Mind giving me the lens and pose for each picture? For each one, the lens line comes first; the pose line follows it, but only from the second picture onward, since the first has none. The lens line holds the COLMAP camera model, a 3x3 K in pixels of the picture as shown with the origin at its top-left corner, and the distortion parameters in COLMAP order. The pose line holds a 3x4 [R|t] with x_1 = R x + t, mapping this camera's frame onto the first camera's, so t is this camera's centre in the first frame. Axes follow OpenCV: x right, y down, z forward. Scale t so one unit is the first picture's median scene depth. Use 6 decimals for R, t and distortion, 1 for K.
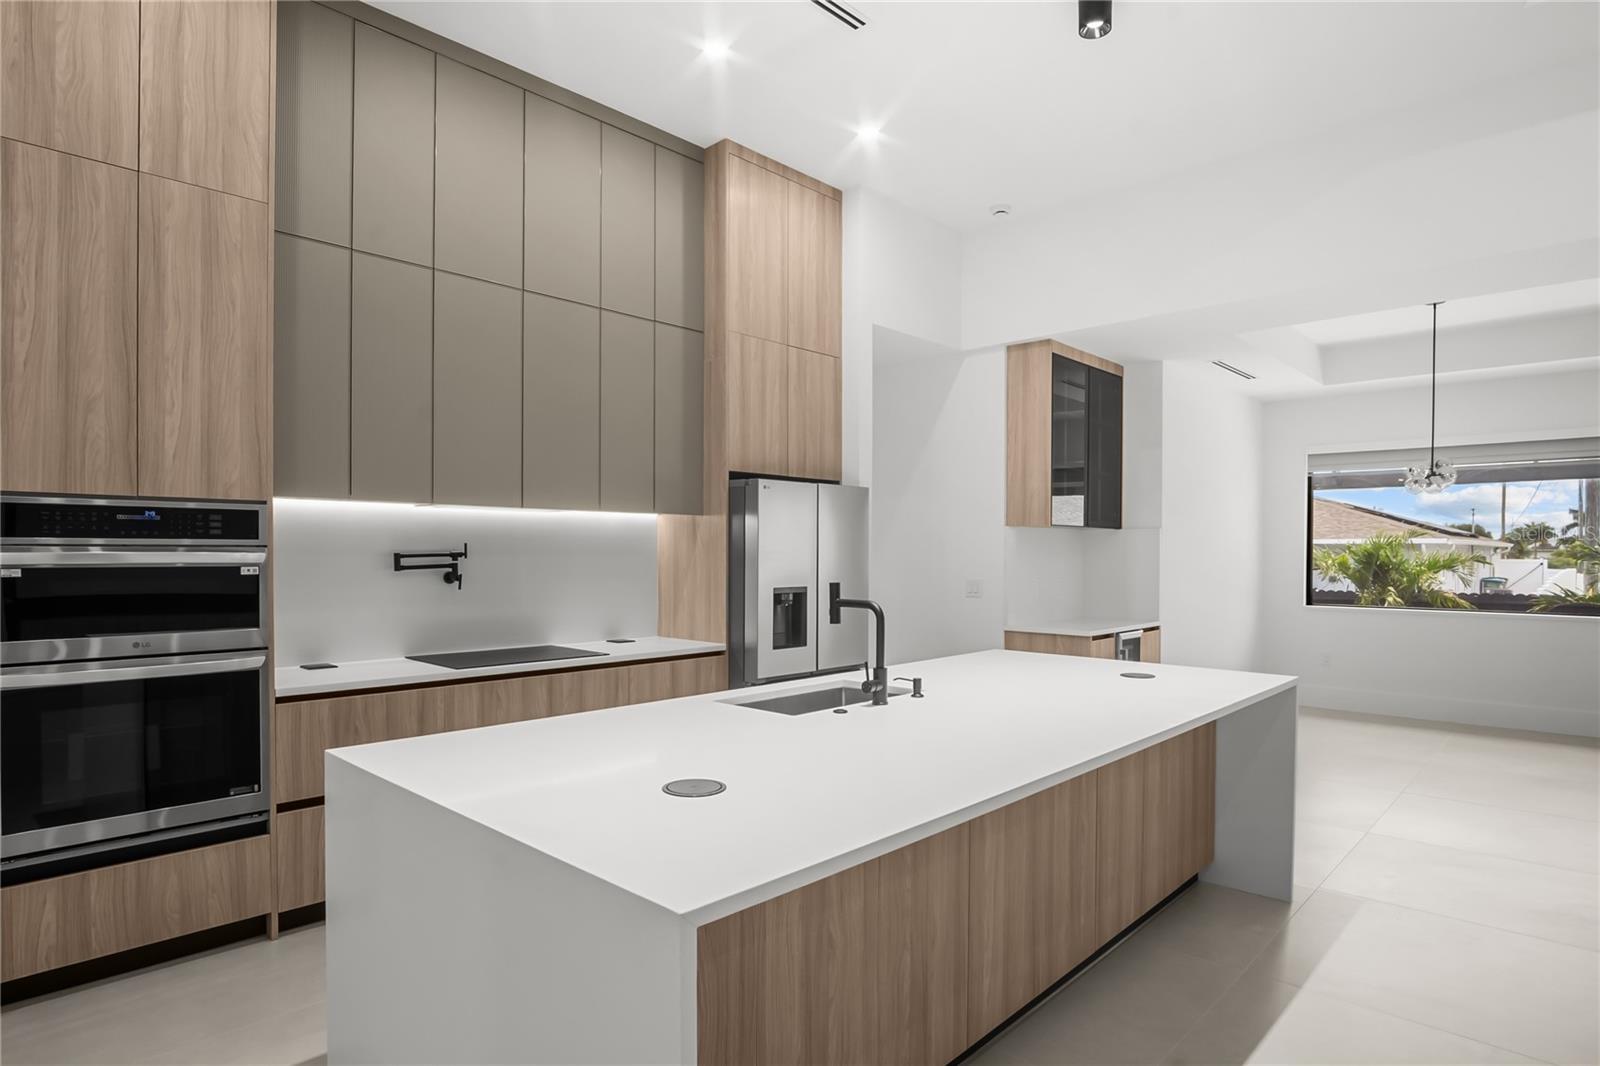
lens RADIAL K [[867.2, 0, 784.5], [0, 867.2, 547.8], [0, 0, 1]] dist [-0.028876, 0.005837]
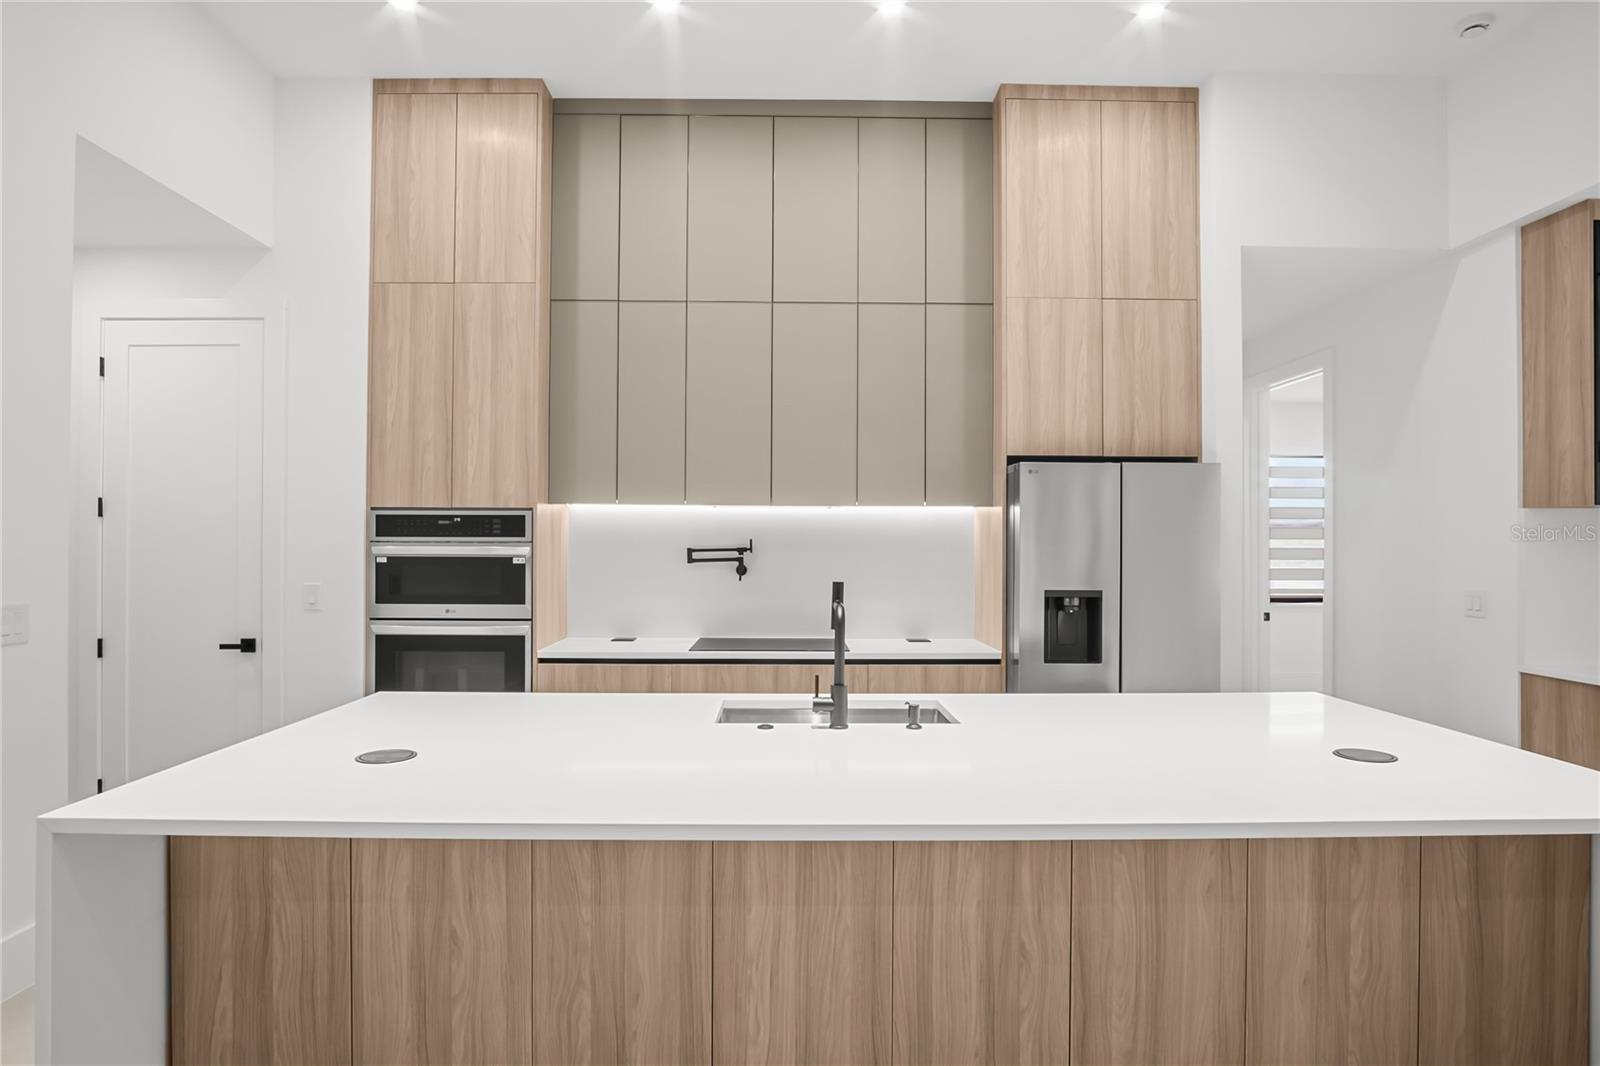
lens RADIAL K [[867.2, 0, 791.9], [0, 867.2, 531.2], [0, 0, 1]] dist [-0.028876, 0.005837]
pose [[0.709384, -0.012673, -0.704708, 0.618365], [0.001463, 0.999863, -0.016508, 0.003709], [0.704821, 0.010680, 0.709305, 0.340871]]
